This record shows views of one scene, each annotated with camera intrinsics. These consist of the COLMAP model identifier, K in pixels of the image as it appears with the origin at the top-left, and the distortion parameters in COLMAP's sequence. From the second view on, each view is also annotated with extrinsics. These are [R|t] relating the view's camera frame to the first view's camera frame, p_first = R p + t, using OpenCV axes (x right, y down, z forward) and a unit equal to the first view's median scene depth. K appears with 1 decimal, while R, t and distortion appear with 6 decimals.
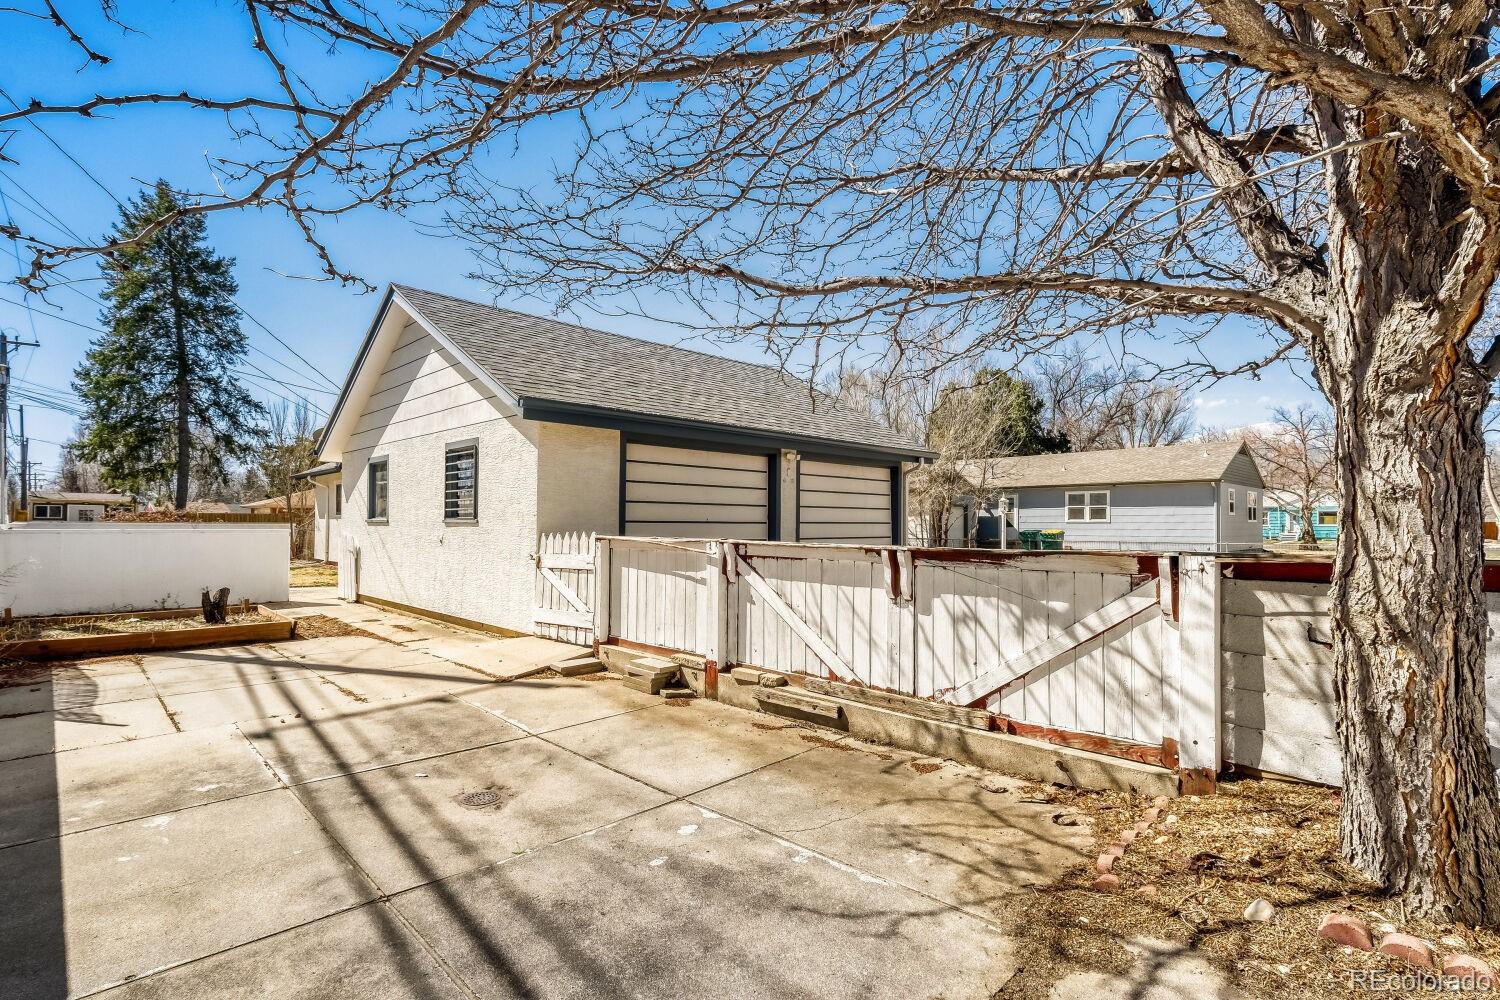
lens RADIAL K [[688.3, 0, 752.4], [0, 688.3, 526.0], [0, 0, 1]] dist [0.033308, -0.017637]
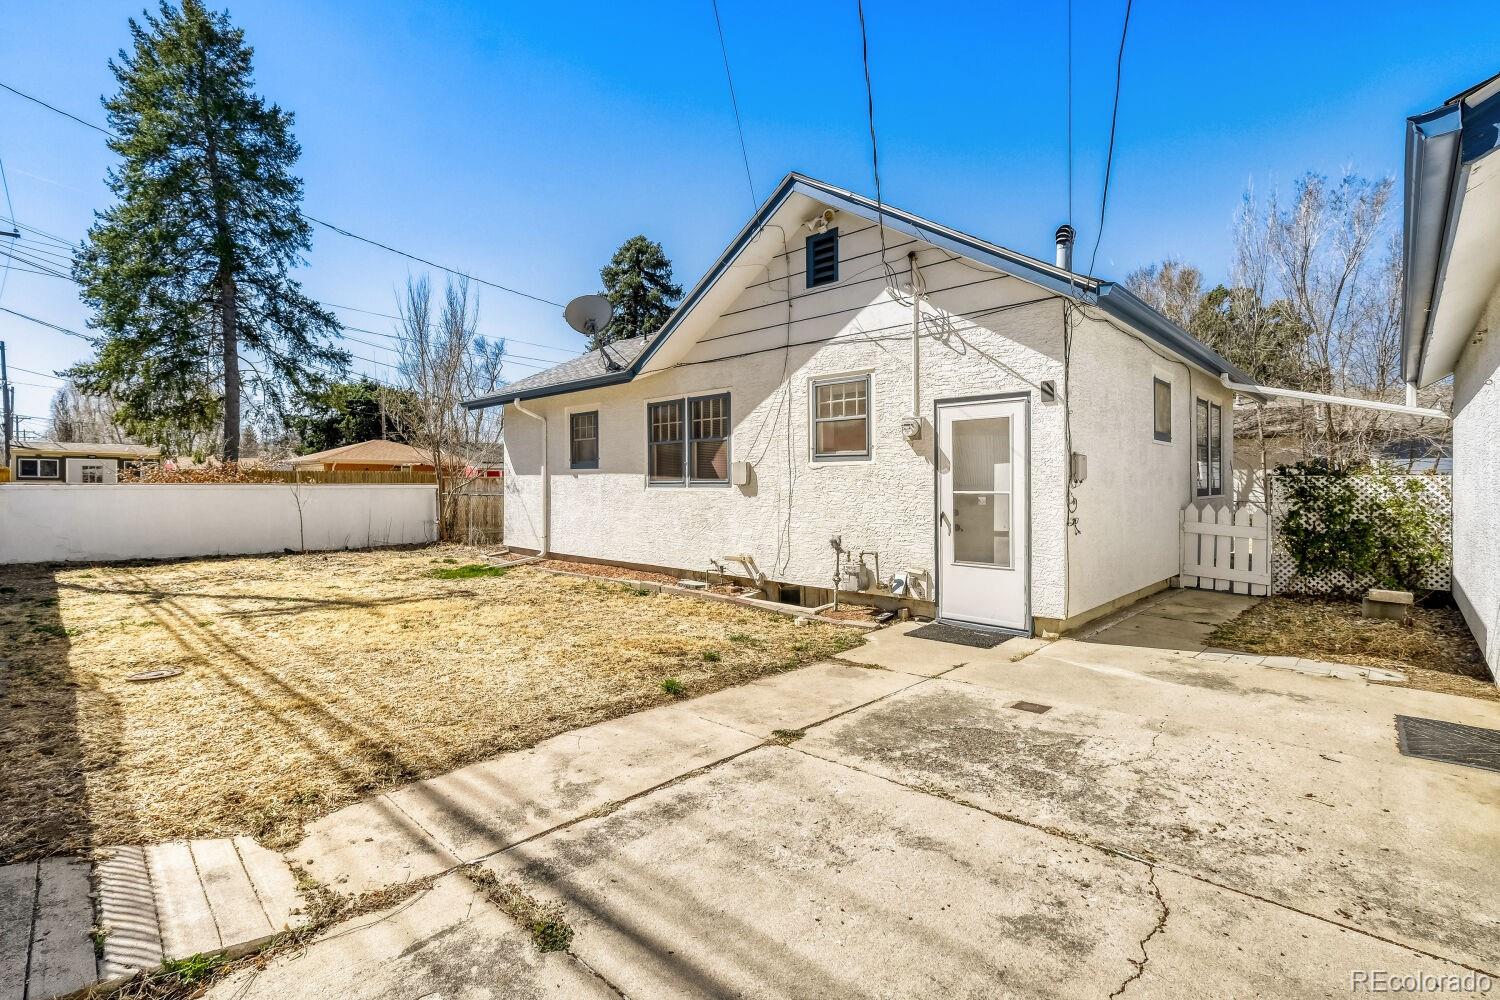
lens RADIAL K [[681.8, 0, 756.8], [0, 681.8, 503.6], [0, 0, 1]] dist [-0.001946, -0.001339]
pose [[0.999757, -0.003014, 0.021816, -0.295761], [0.002374, 0.999568, 0.029299, -0.003647], [-0.021895, -0.029240, 0.999333, 0.296152]]
